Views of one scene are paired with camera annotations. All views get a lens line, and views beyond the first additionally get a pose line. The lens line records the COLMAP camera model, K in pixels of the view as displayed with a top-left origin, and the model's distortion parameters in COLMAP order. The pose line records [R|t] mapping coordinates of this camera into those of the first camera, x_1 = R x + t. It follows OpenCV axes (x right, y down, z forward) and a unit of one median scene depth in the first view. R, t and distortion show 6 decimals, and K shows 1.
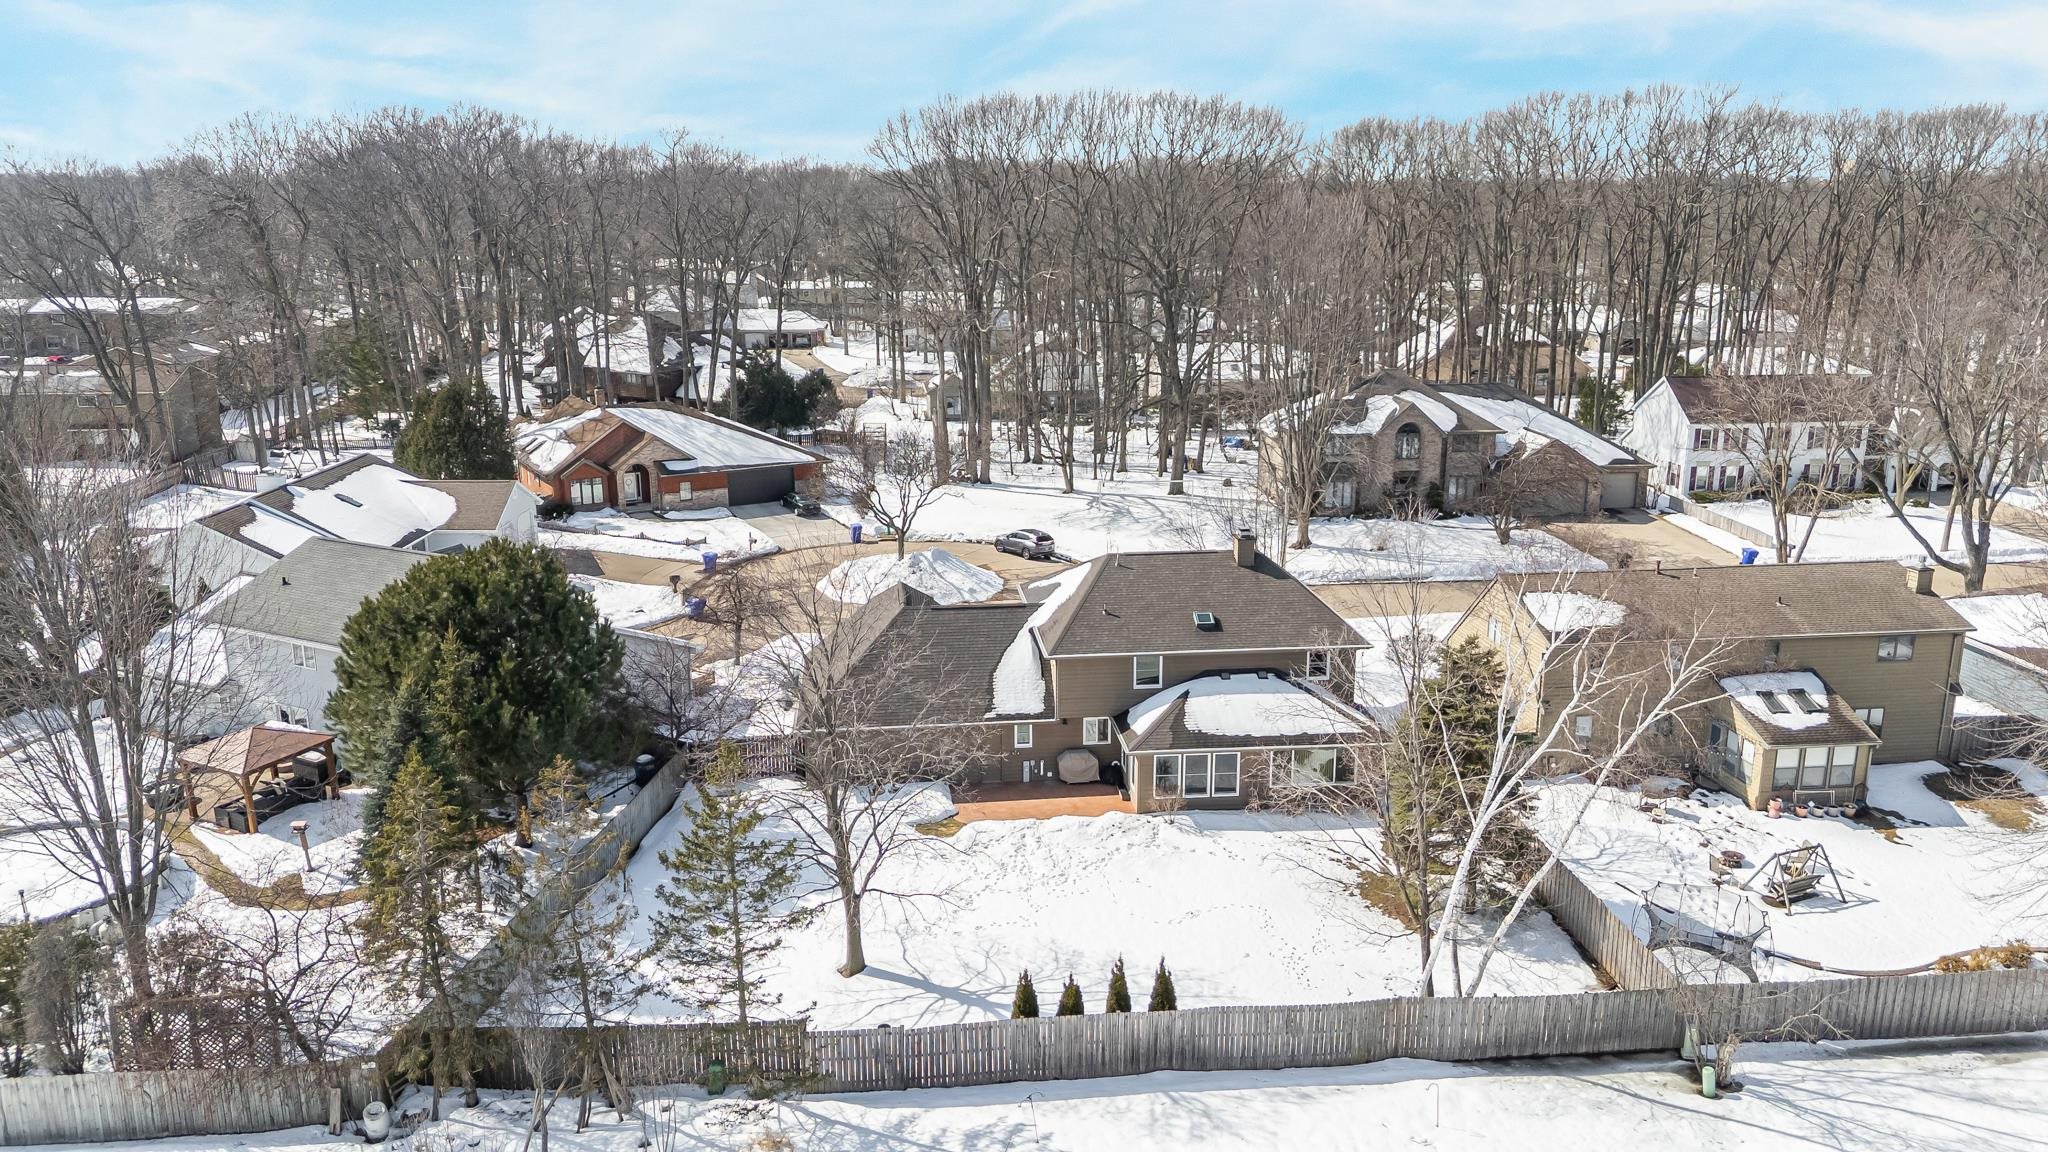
lens RADIAL K [[1419.3, 0, 1024.0], [0, 1419.3, 576.0], [0, 0, 1]] dist [0.034264, -0.006761]
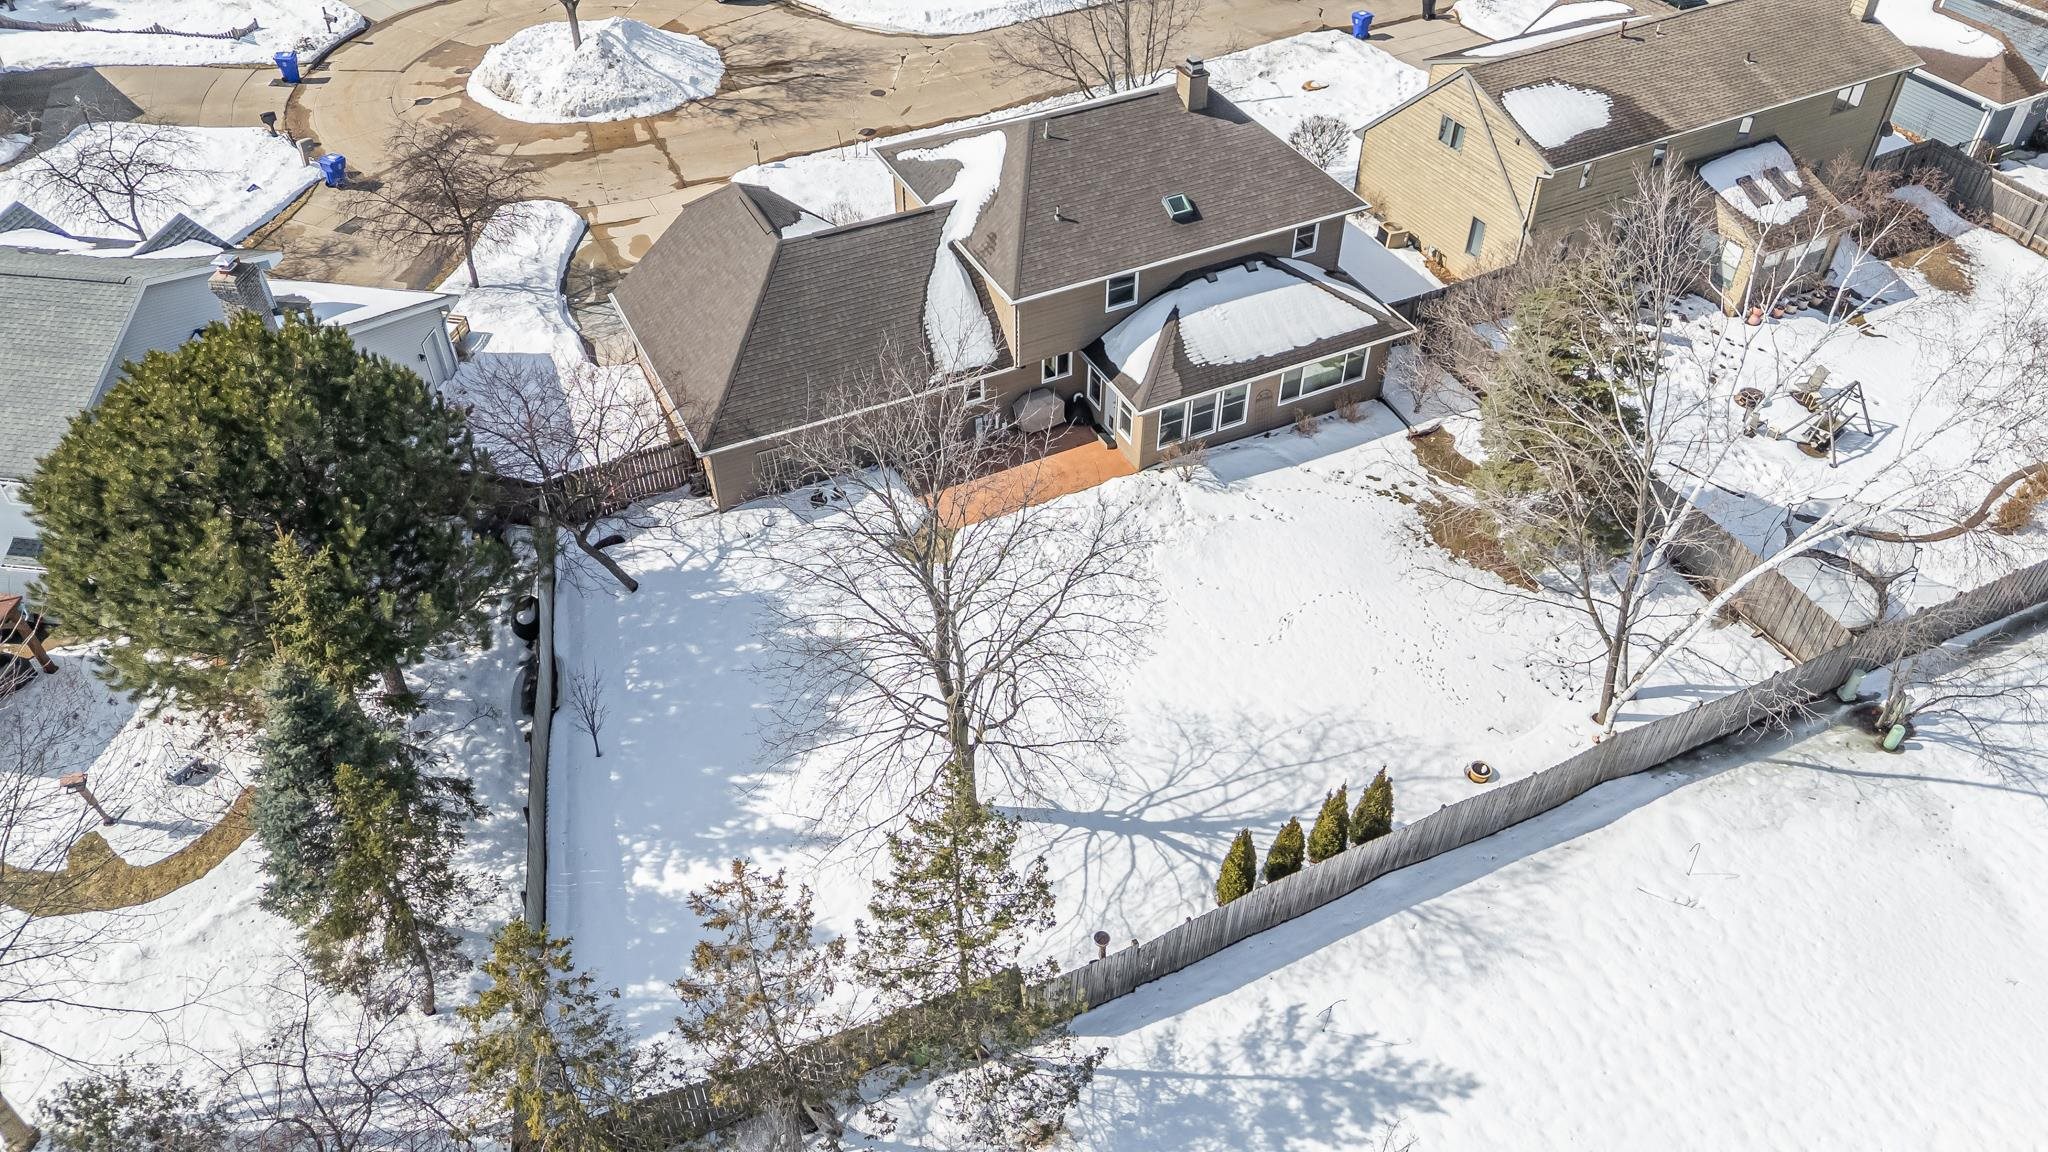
lens RADIAL K [[1419.3, 0, 1024.0], [0, 1419.3, 576.0], [0, 0, 1]] dist [0.034264, -0.006761]
pose [[0.940892, -0.233377, 0.245476, -0.200749], [0.092001, 0.873586, 0.477895, -0.180855], [-0.325973, -0.427063, 0.843420, 0.281097]]
